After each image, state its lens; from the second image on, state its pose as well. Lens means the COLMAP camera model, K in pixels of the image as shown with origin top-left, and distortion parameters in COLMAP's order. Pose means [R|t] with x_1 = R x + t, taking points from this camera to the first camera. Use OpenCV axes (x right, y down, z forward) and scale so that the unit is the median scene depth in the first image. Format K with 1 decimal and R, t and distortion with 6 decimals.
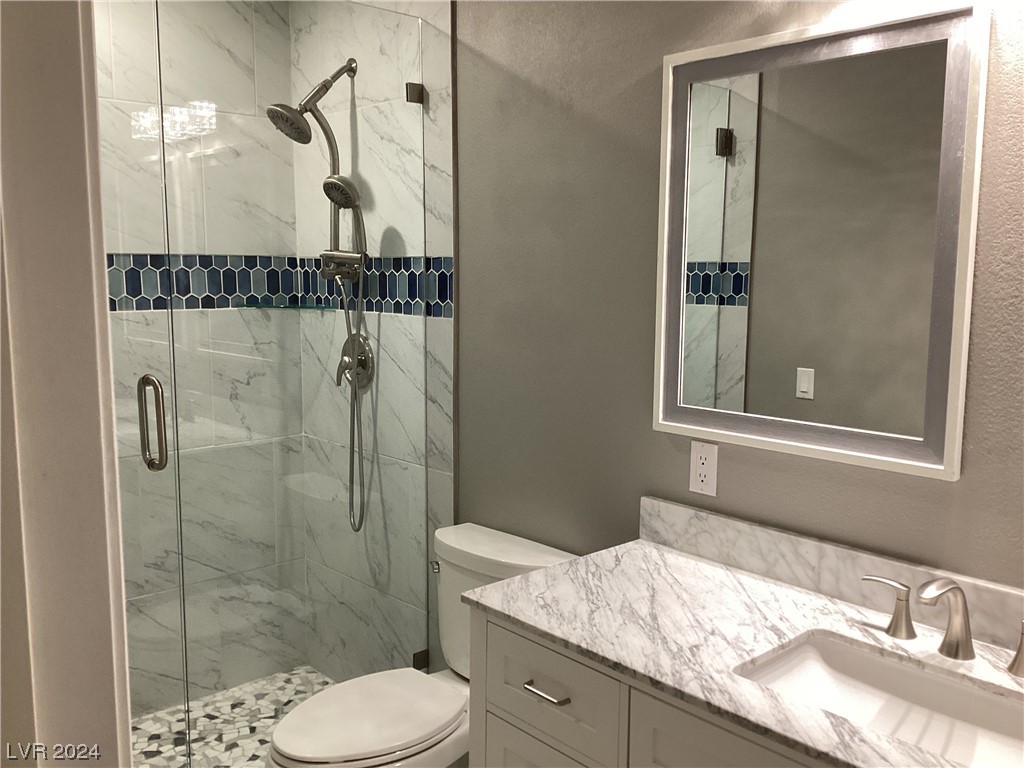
lens RADIAL K [[930.1, 0, 512.0], [0, 930.1, 384.0], [0, 0, 1]] dist [0.003631, 0.002551]
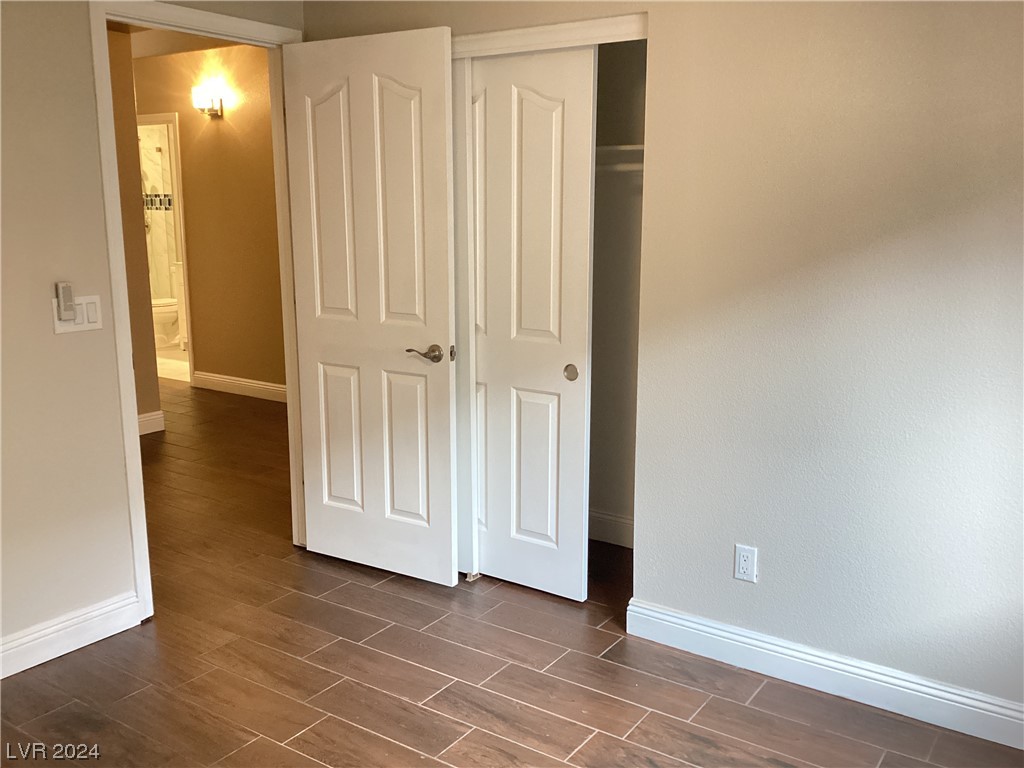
lens RADIAL K [[930.1, 0, 512.0], [0, 930.1, 384.0], [0, 0, 1]] dist [0.003631, 0.002551]
pose [[0.965942, -0.051697, 0.253544, 0.258562], [0.032227, 0.996245, 0.080356, 0.352912], [-0.256746, -0.069448, 0.963981, -2.897983]]
